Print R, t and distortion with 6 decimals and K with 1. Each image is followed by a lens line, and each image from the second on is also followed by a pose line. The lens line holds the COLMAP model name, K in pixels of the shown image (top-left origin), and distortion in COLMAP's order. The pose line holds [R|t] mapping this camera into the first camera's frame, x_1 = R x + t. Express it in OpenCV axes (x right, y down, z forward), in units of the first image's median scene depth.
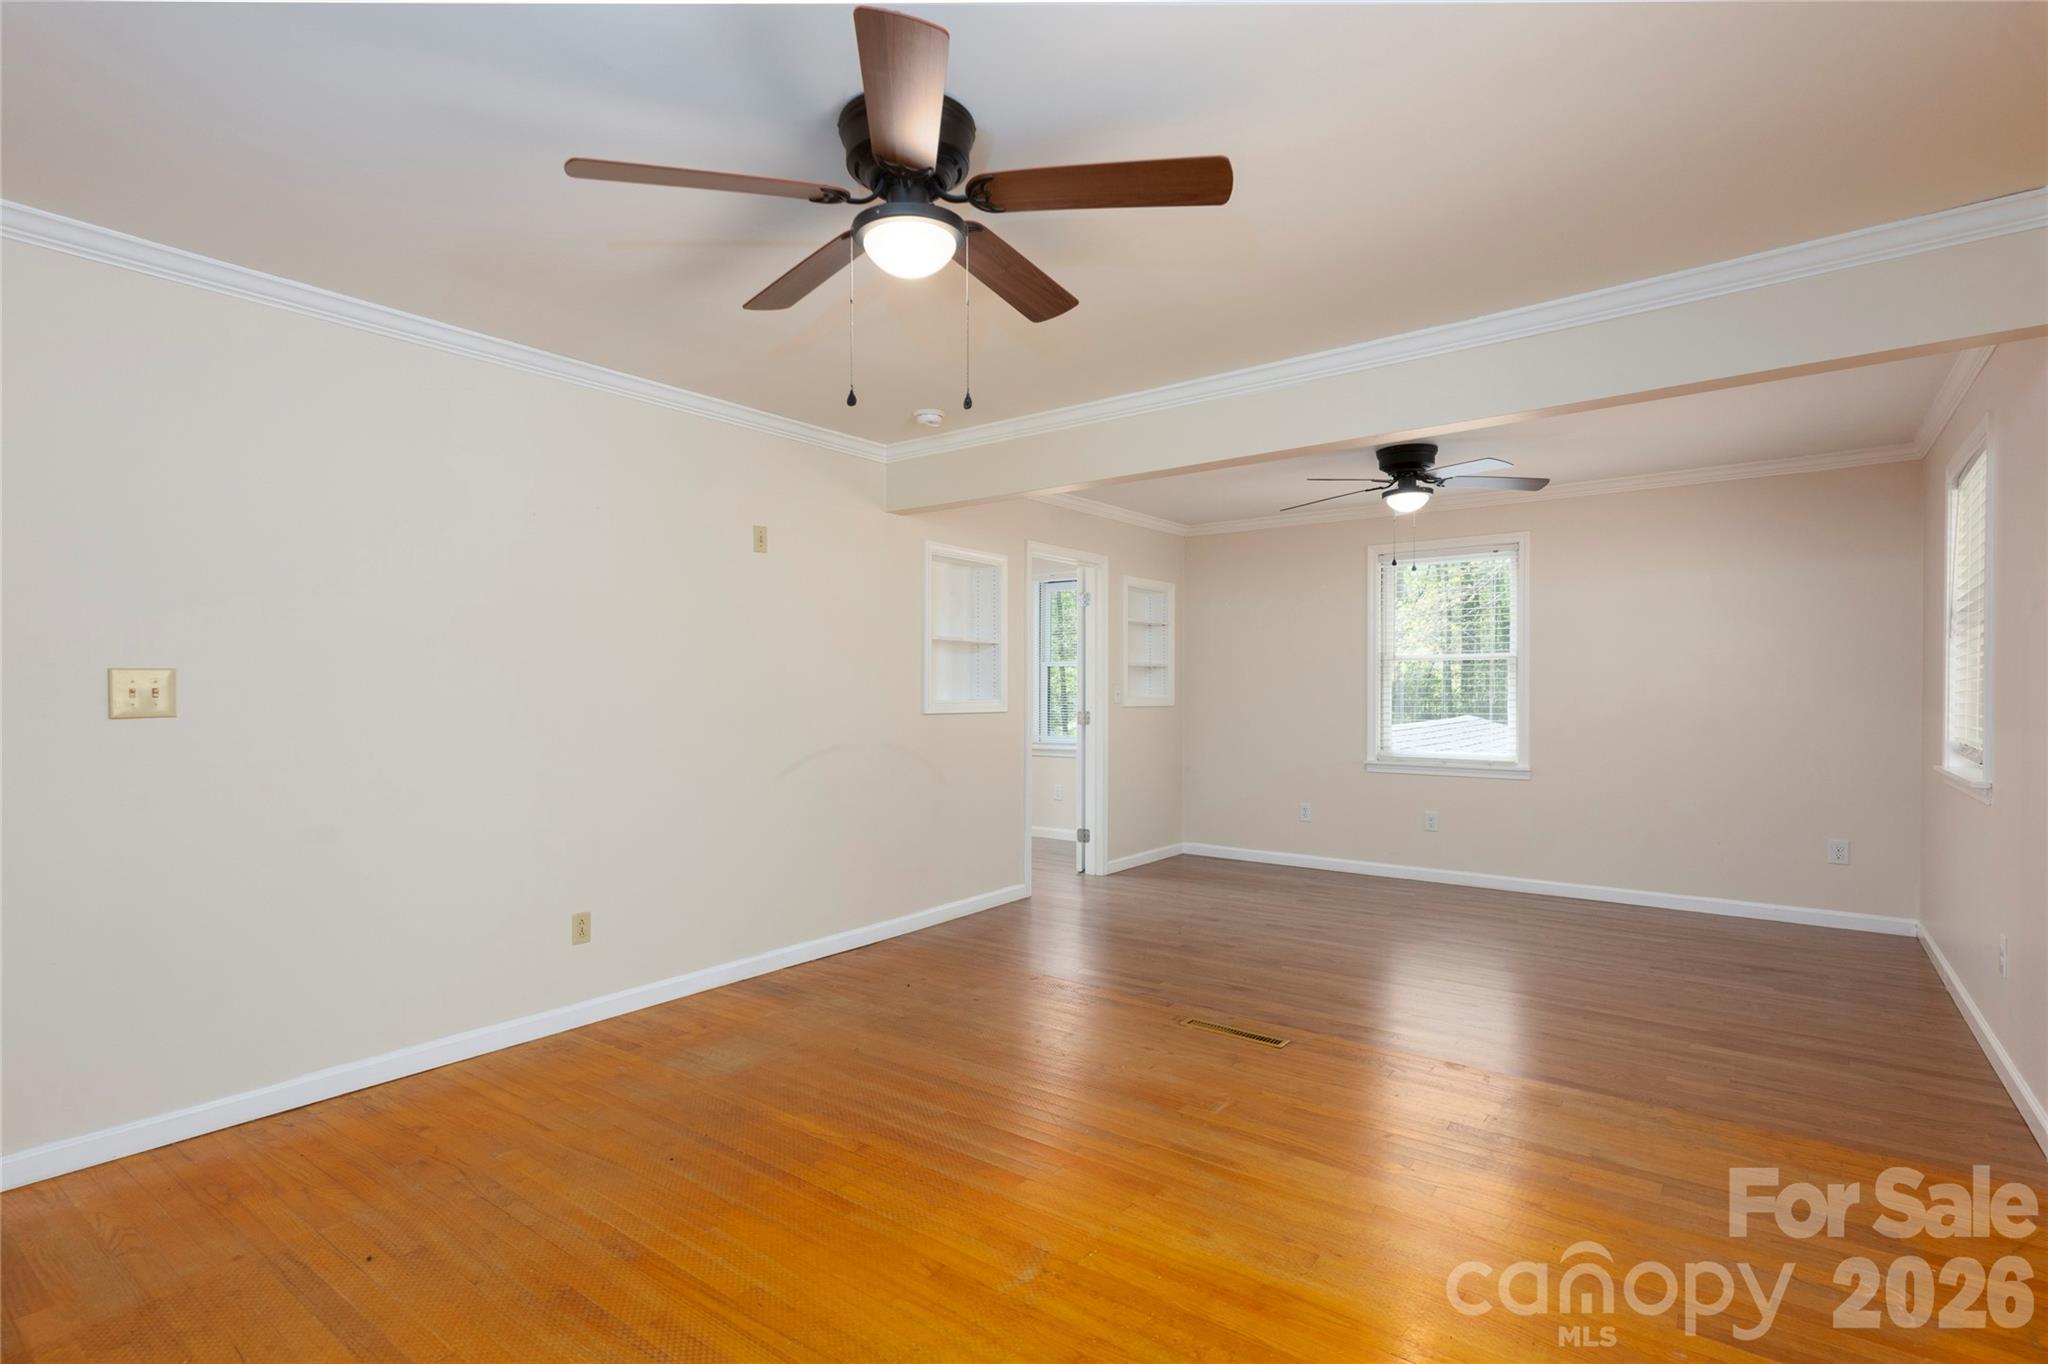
lens RADIAL K [[973.4, 0, 1038.8], [0, 973.4, 686.2], [0, 0, 1]] dist [0.041430, 0.000518]
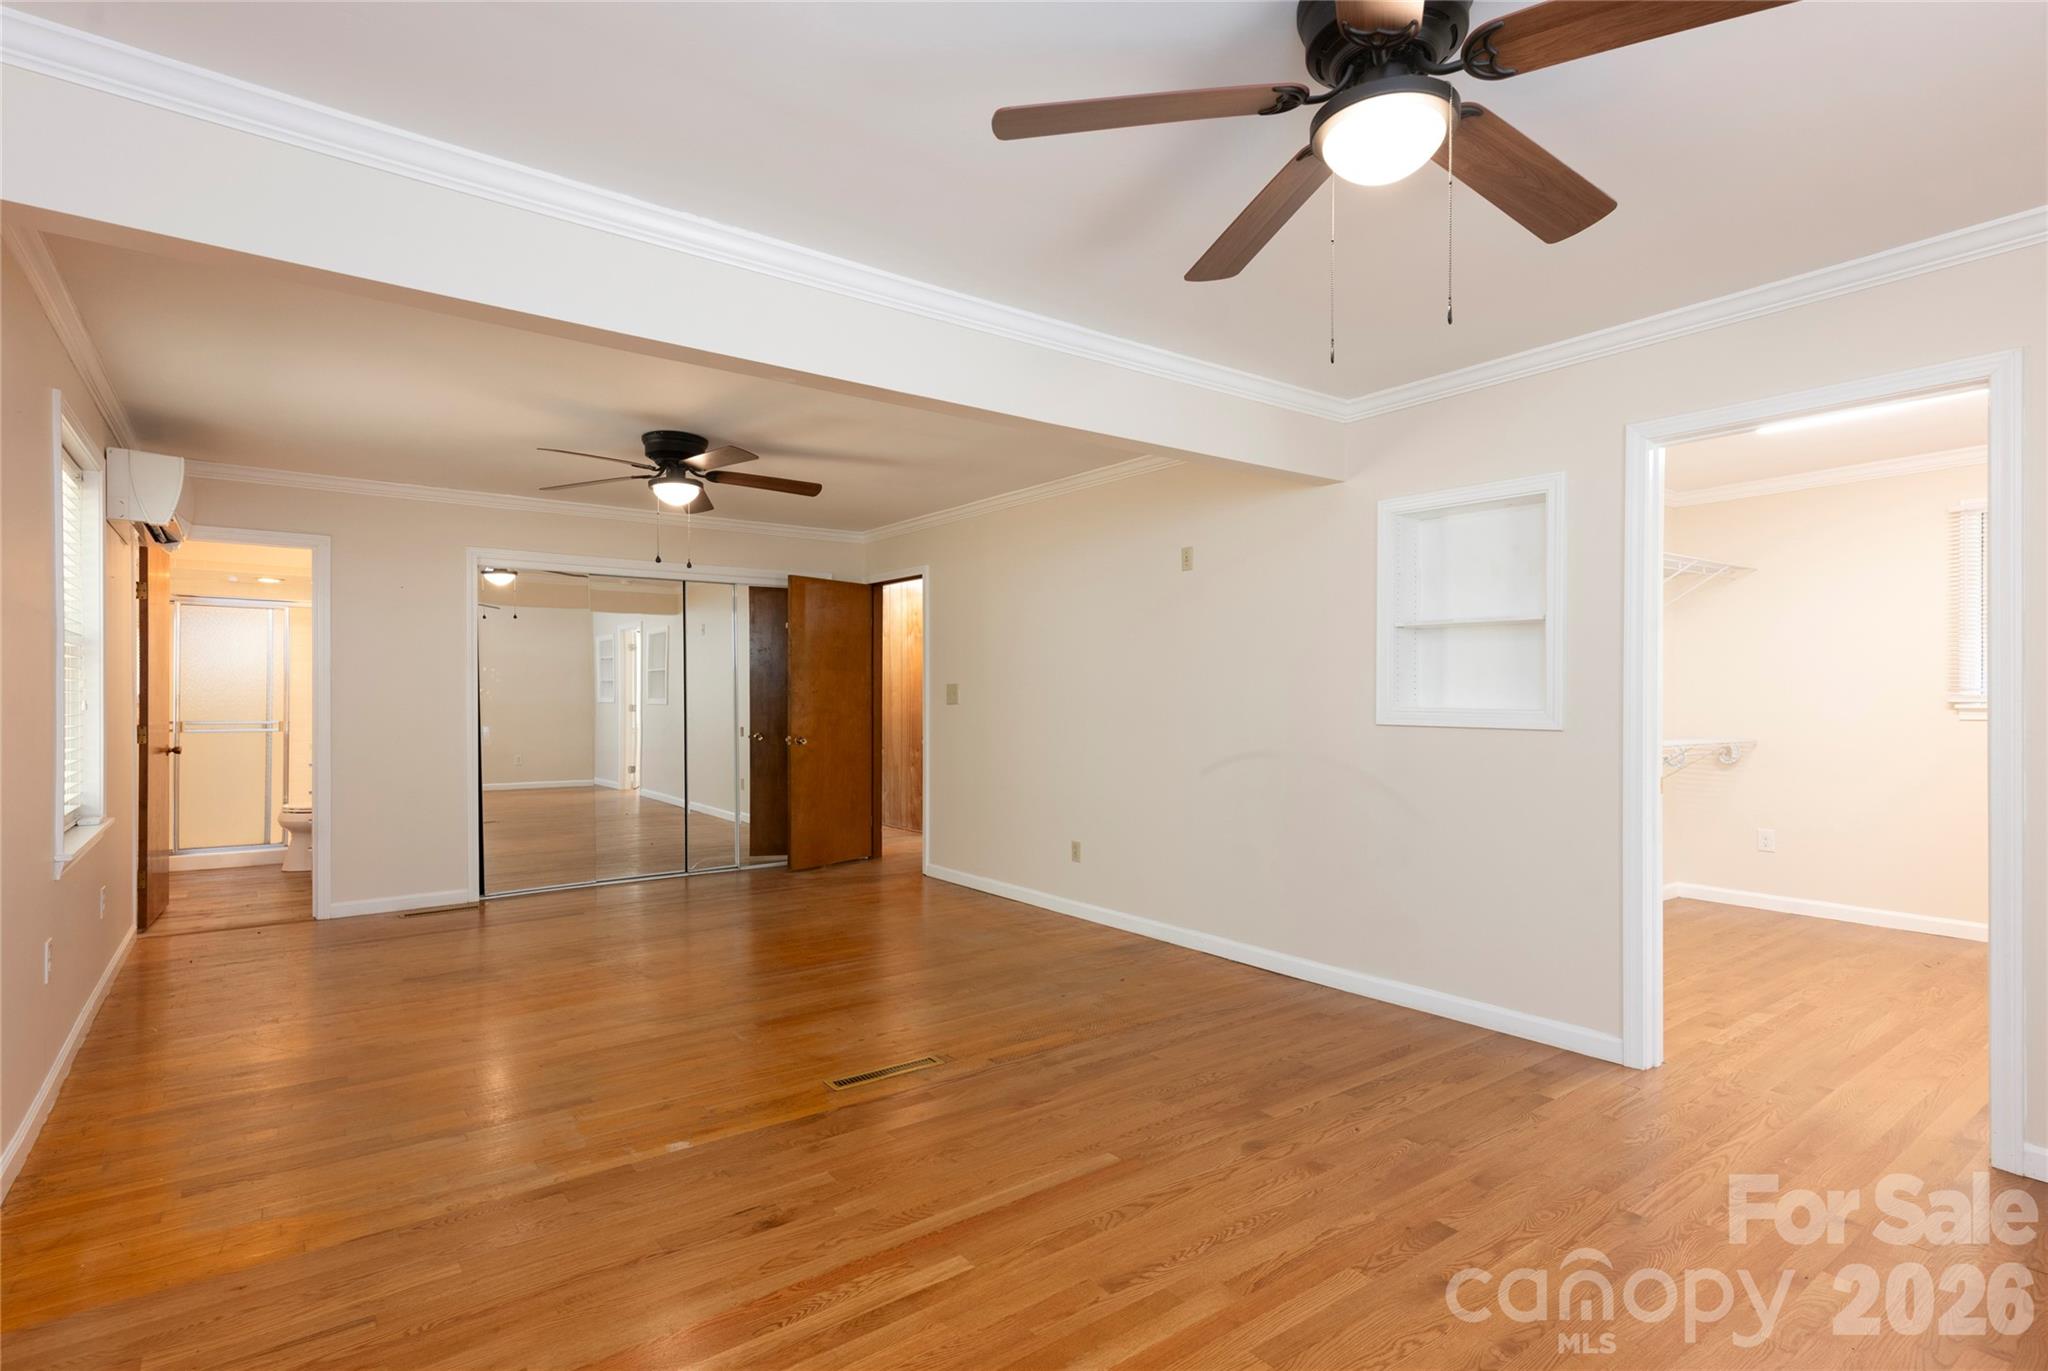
lens RADIAL K [[993.2, 0, 1028.0], [0, 993.2, 689.0], [0, 0, 1]] dist [0.017330, 0.000426]
pose [[-0.273507, -0.007045, -0.961844, 0.848252], [0.000690, 0.999971, -0.007521, 0.007702], [0.961870, -0.002721, -0.273495, 1.118192]]
